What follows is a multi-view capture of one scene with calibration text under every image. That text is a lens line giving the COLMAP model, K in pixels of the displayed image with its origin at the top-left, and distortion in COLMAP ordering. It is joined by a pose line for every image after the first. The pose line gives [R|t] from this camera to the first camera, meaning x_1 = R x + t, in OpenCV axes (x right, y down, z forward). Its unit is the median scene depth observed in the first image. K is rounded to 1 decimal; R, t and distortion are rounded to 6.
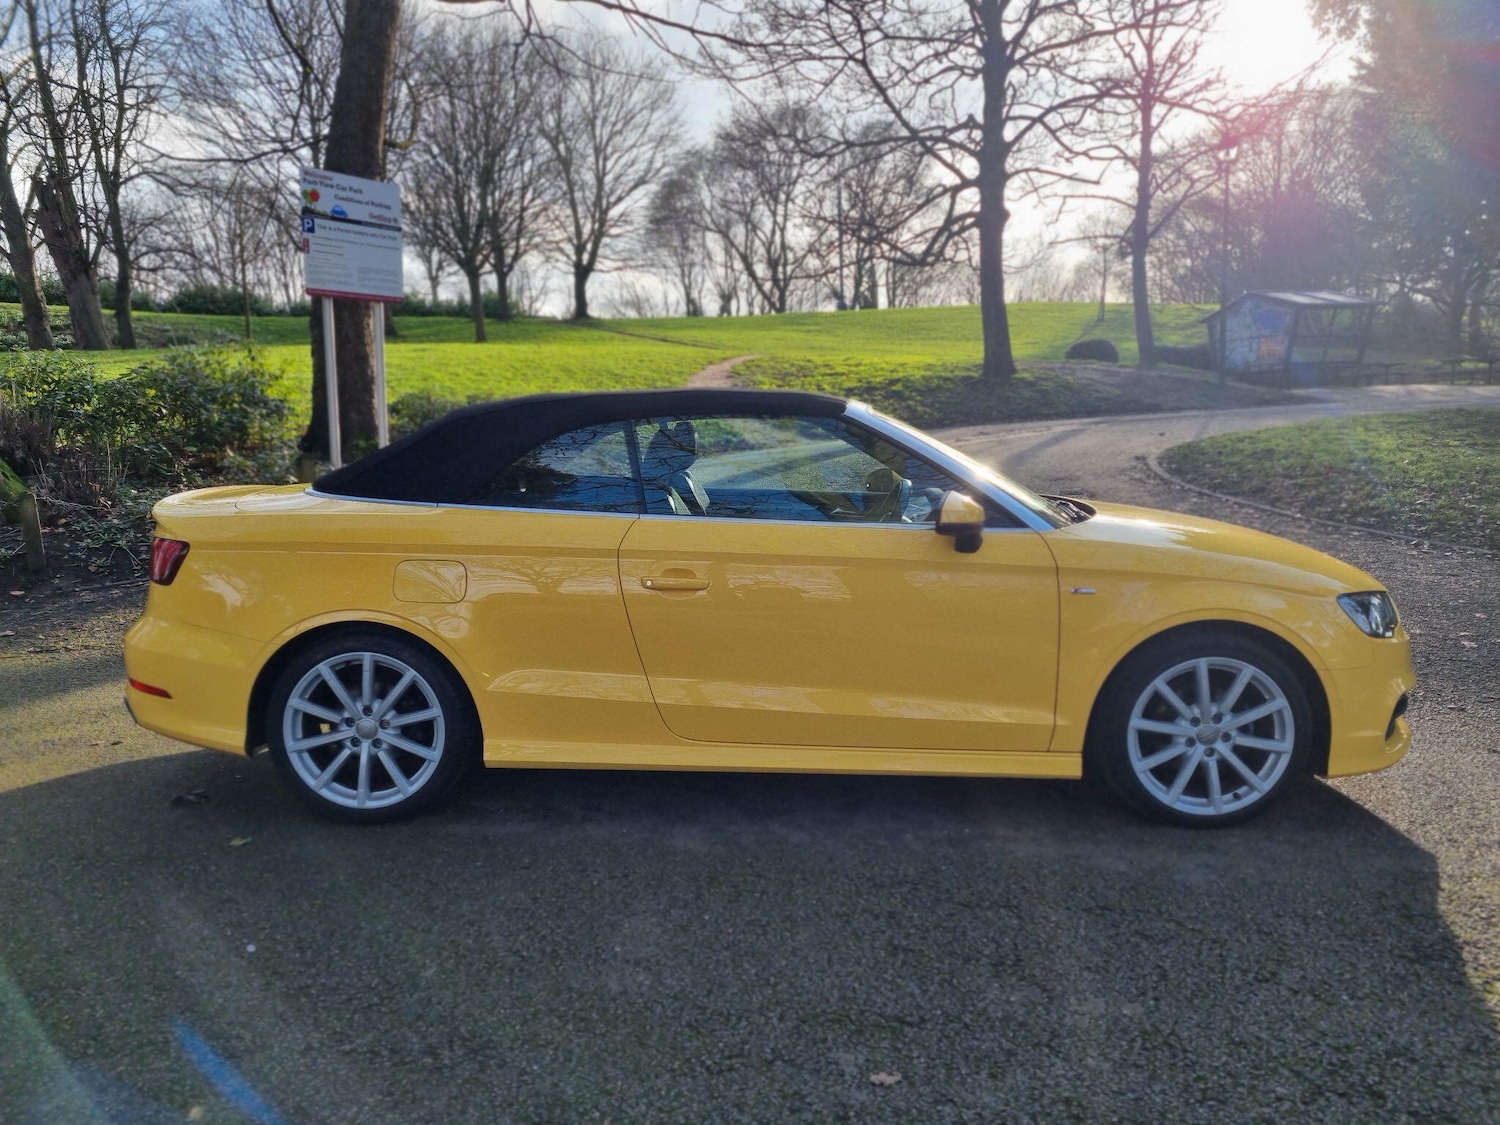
lens RADIAL K [[1014.1, 0, 741.8], [0, 1014.1, 577.1], [0, 0, 1]] dist [0.066692, -0.044295]
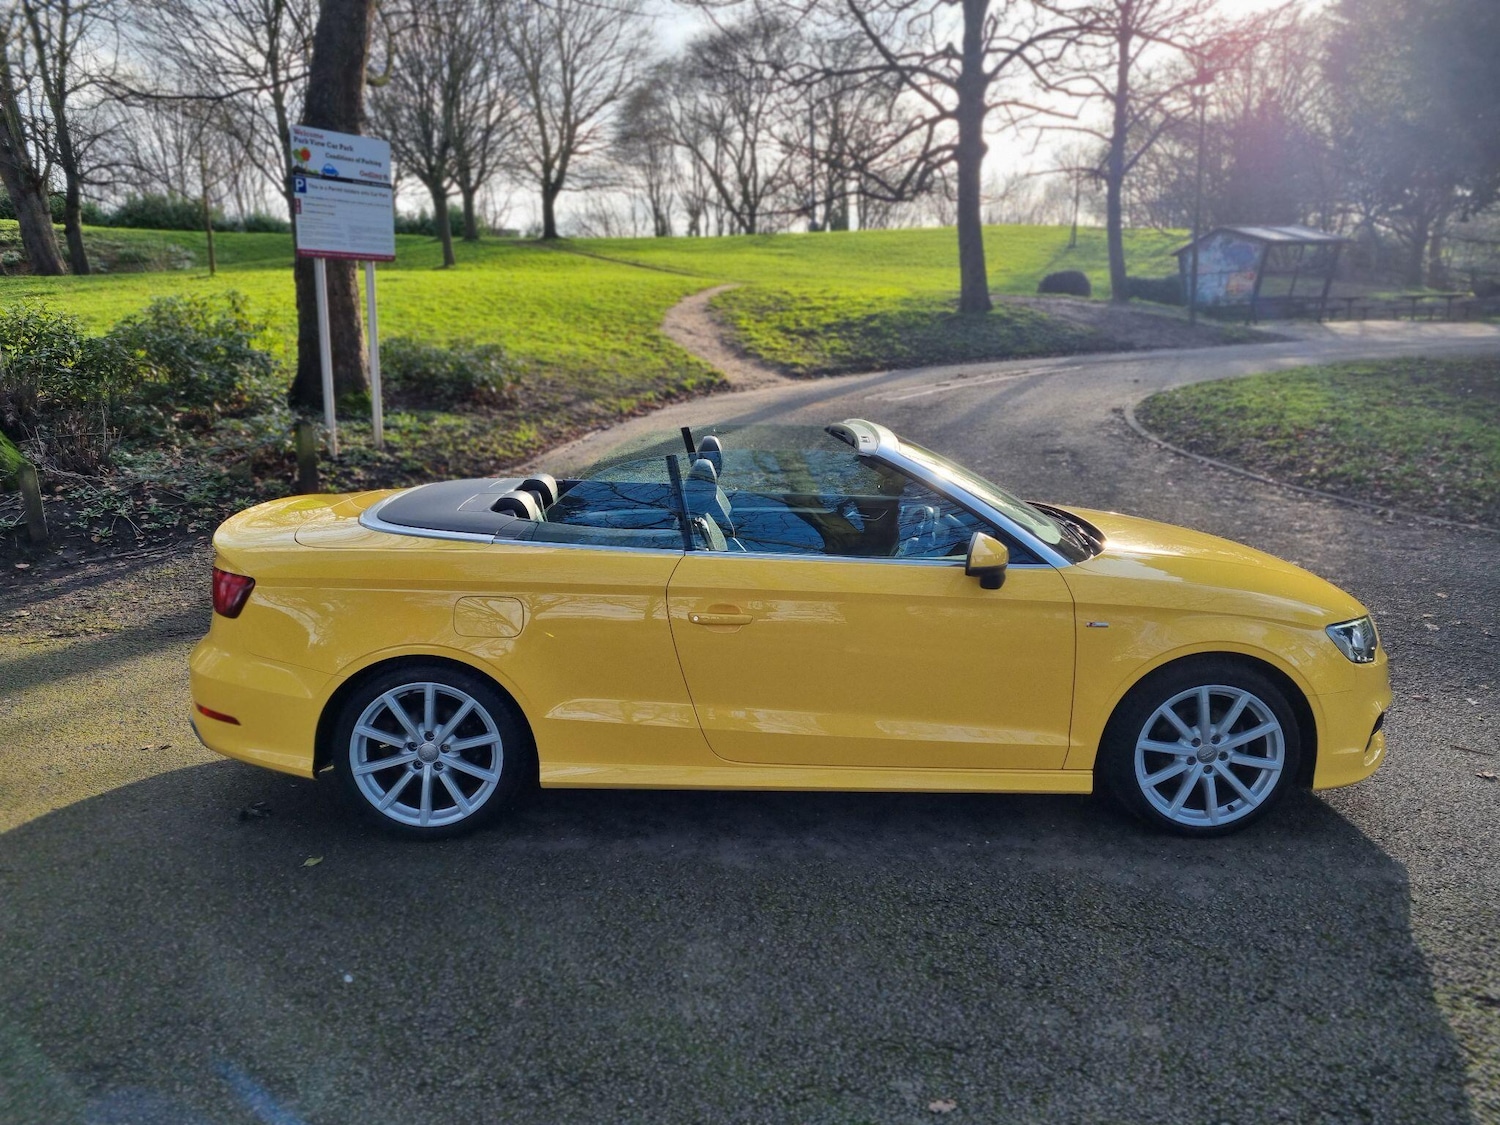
lens RADIAL K [[1011.8, 0, 750.9], [0, 1011.8, 554.1], [0, 0, 1]] dist [0.065175, -0.043063]
pose [[0.999305, -0.000208, 0.037278, -0.068565], [-0.001695, 0.998697, 0.051009, -0.108252], [-0.037240, -0.051036, 0.998002, -0.057098]]
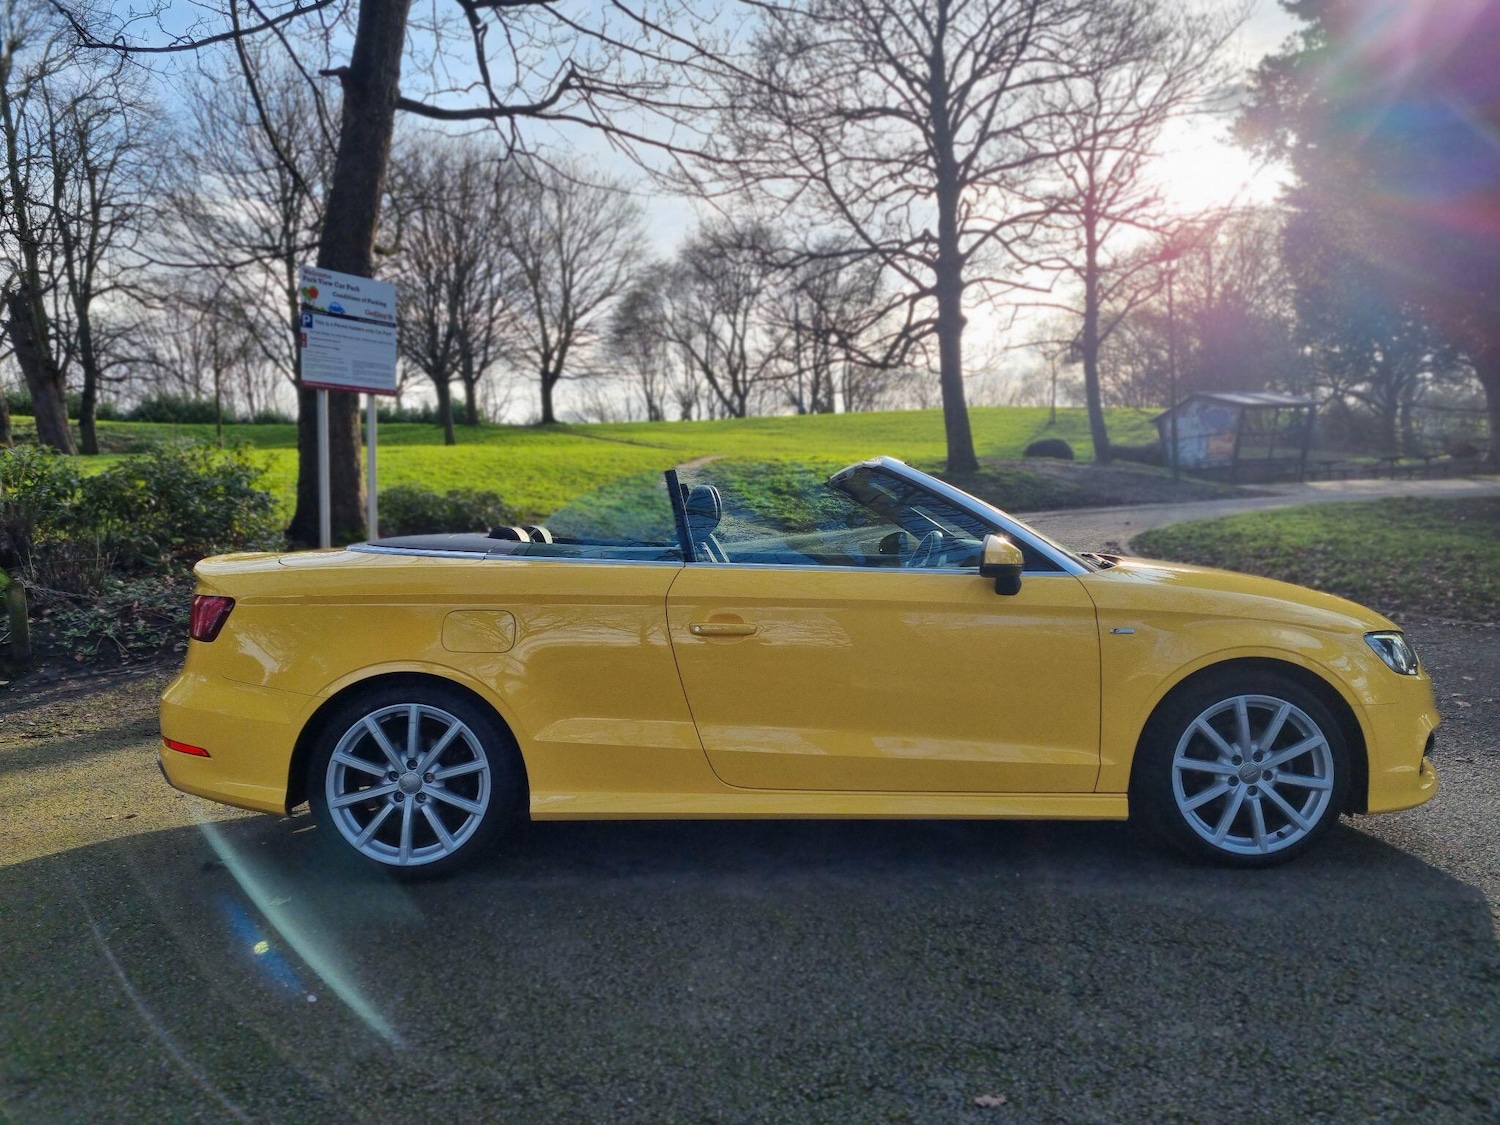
lens RADIAL K [[1014.1, 0, 741.8], [0, 1014.1, 577.1], [0, 0, 1]] dist [0.066692, -0.044295]
pose [[0.999335, -0.011943, 0.034440, -0.075533], [0.015257, 0.995107, -0.097619, 0.049922], [-0.033105, 0.098079, 0.994628, -0.012122]]
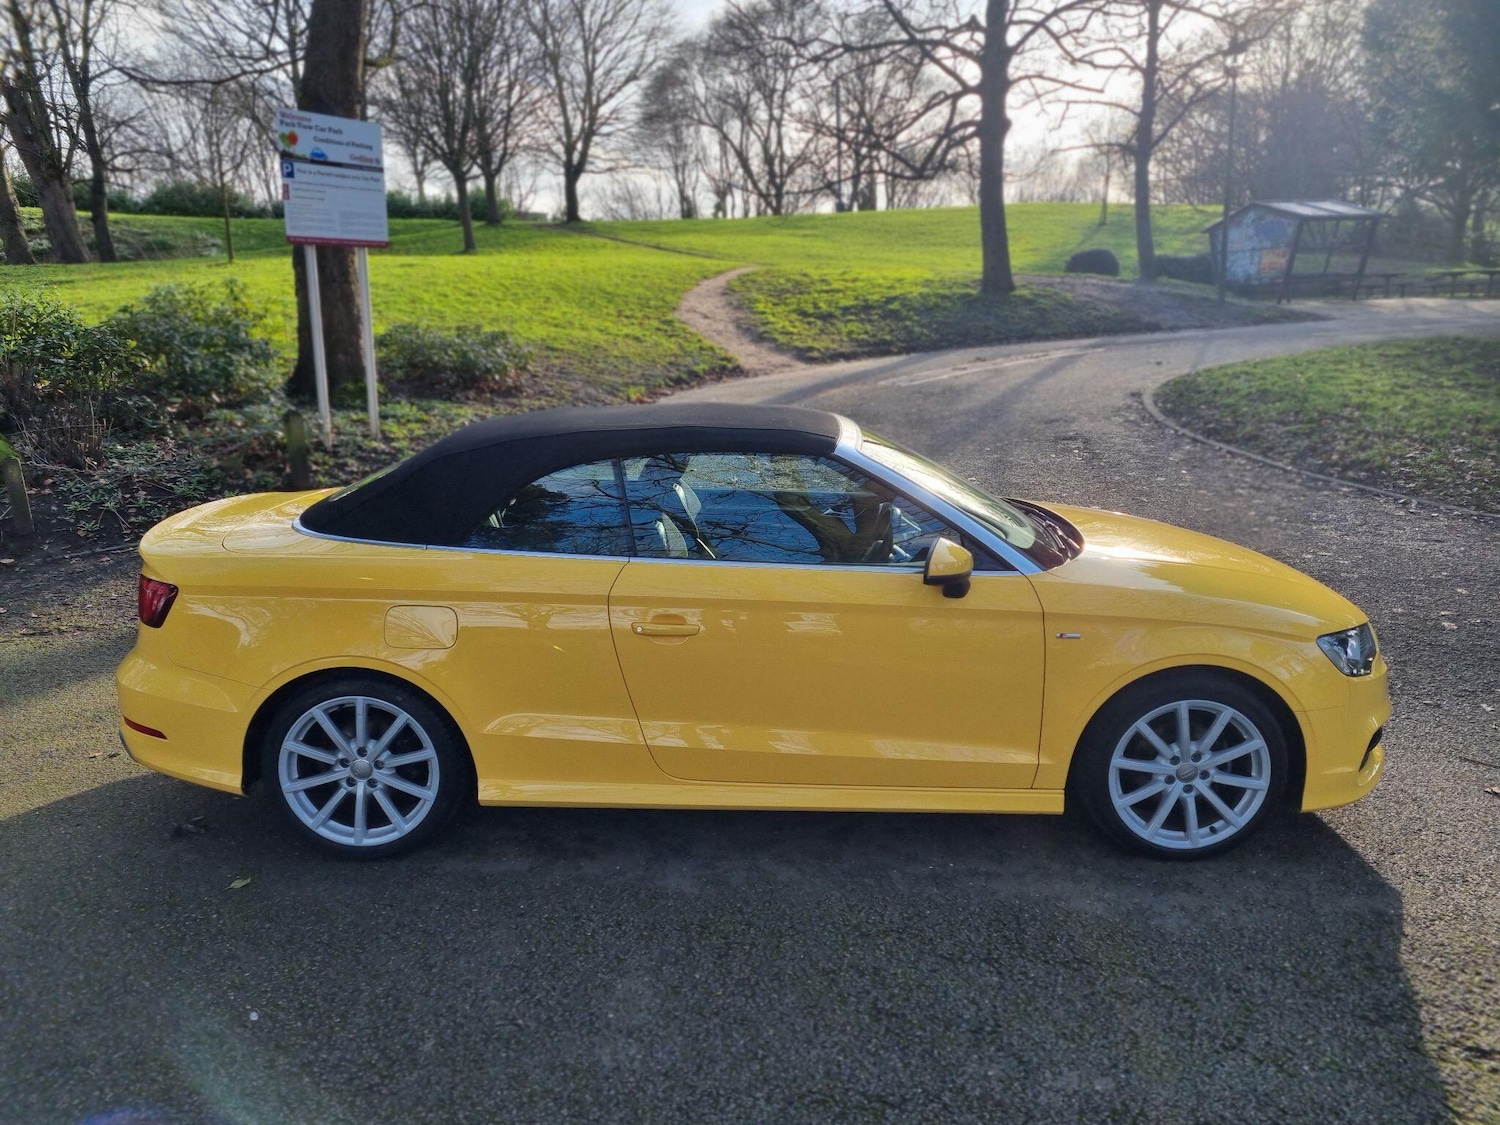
lens RADIAL K [[1012.2, 0, 750.0], [0, 1012.2, 562.5], [0, 0, 1]] dist [0.065951, -0.042830]
pose [[0.999926, -0.002408, 0.011895, 0.005900], [0.001512, 0.997203, 0.074728, -0.126008], [-0.012041, -0.074705, 0.997133, 0.001339]]
